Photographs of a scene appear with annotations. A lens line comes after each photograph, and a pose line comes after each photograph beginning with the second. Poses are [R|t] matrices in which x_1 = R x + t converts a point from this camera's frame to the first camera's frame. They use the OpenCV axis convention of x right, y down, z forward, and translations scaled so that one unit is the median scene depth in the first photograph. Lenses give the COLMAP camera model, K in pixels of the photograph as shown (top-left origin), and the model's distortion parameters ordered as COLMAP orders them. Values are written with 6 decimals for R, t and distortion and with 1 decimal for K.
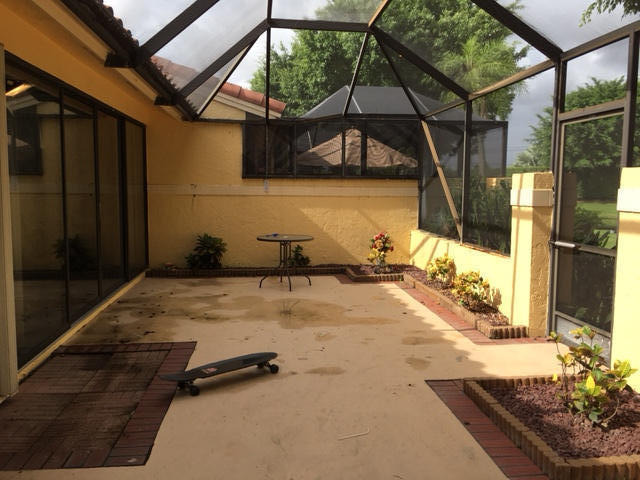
lens RADIAL K [[553.7, 0, 336.2], [0, 553.7, 236.0], [0, 0, 1]] dist [0.112830, -0.142174]
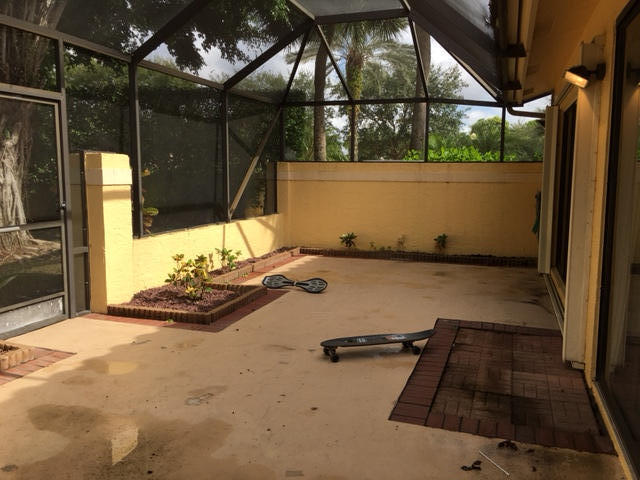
lens RADIAL K [[553.7, 0, 336.2], [0, 553.7, 236.0], [0, 0, 1]] dist [0.112830, -0.142174]
pose [[-0.904759, -0.061063, 0.421524, -0.555581], [0.026719, 0.979584, 0.199254, -0.170563], [-0.425085, 0.191539, -0.884656, 1.910295]]
